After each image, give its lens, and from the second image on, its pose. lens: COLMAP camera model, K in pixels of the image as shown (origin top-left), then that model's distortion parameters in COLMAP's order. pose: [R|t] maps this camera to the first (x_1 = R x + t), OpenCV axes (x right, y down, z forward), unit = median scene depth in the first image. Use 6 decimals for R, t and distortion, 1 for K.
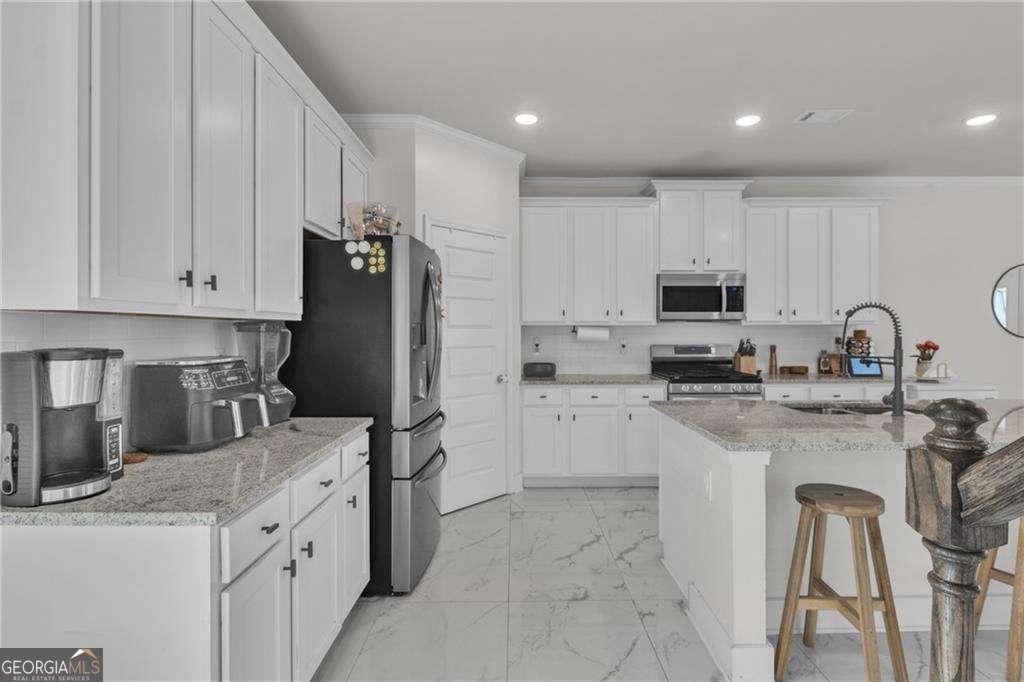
lens RADIAL K [[495.4, 0, 512.3], [0, 495.4, 340.4], [0, 0, 1]] dist [-0.028429, -0.001600]
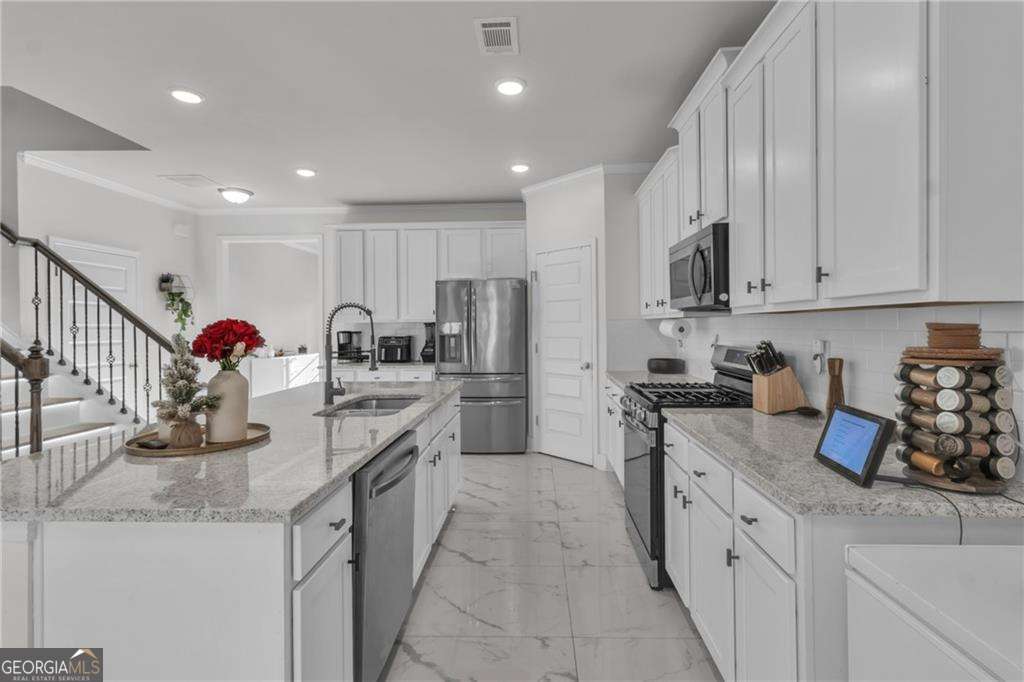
lens RADIAL K [[481.6, 0, 517.4], [0, 481.6, 321.3], [0, 0, 1]] dist [0.004684, 0.001111]
pose [[-0.046667, -0.006391, -0.998890, 1.022037], [-0.007182, 0.999956, -0.006063, -0.019211], [0.998885, 0.006891, -0.046711, 0.794524]]
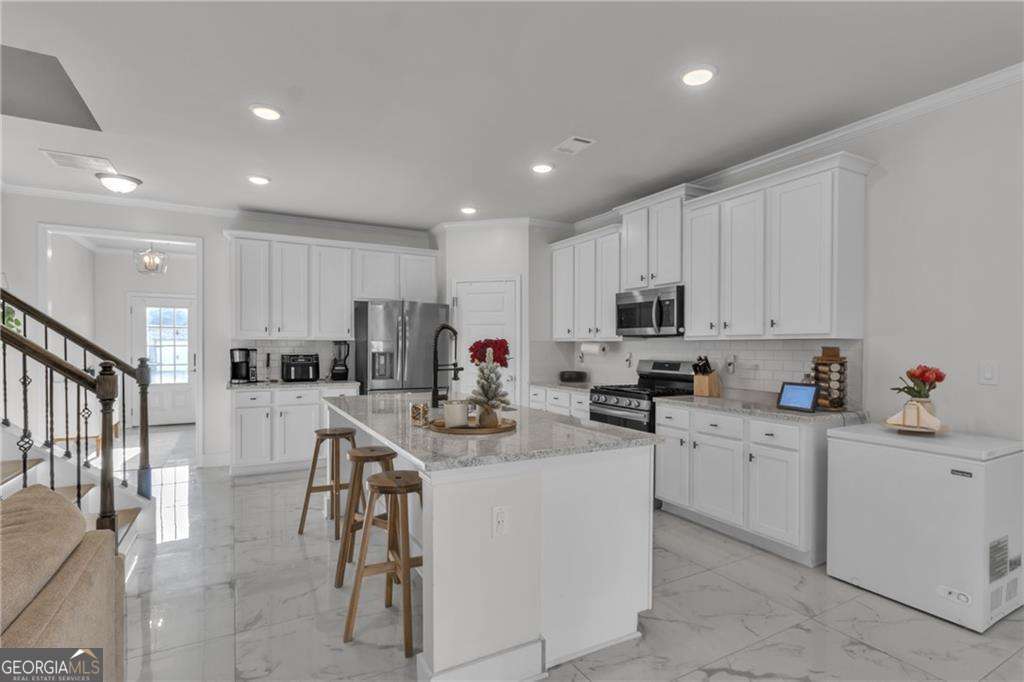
lens RADIAL K [[510.3, 0, 512.1], [0, 510.3, 349.5], [0, 0, 1]] dist [-0.013322, -0.001004]
pose [[0.475801, 0.011079, -0.879483, 1.164163], [-0.019130, 0.999814, 0.002245, -0.010270], [0.879345, 0.015756, 0.475925, 0.263953]]
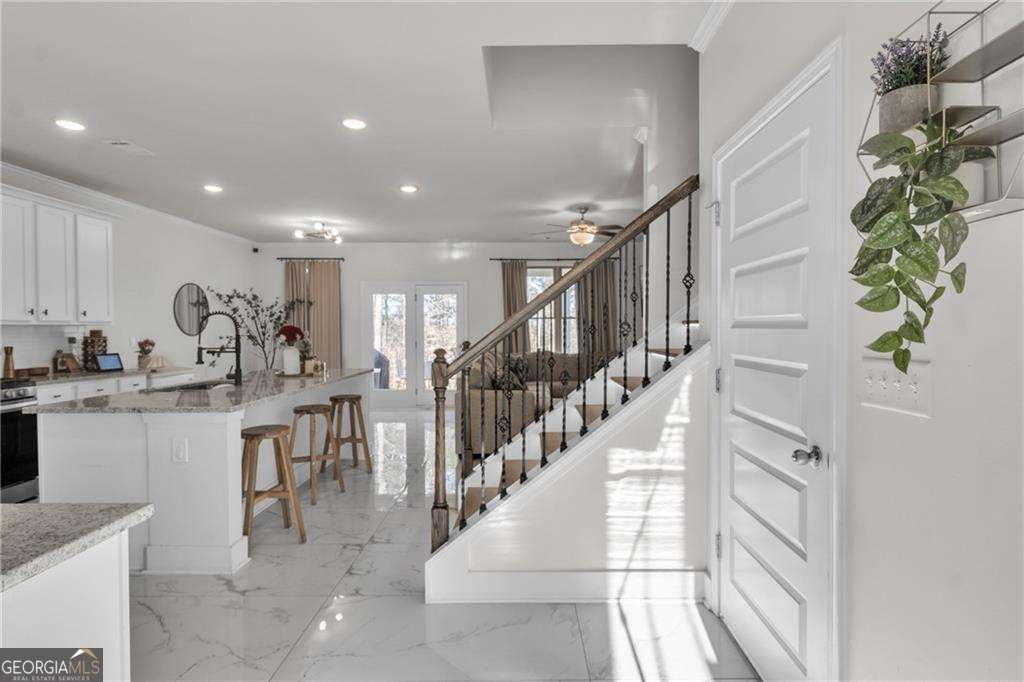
lens RADIAL K [[481.6, 0, 506.5], [0, 481.6, 338.6], [0, 0, 1]] dist [0.004684, 0.001111]
pose [[0.034567, -0.017165, 0.999255, -0.353371], [0.021472, 0.999634, 0.016428, -0.000147], [-0.999172, 0.020888, 0.034922, 0.042274]]
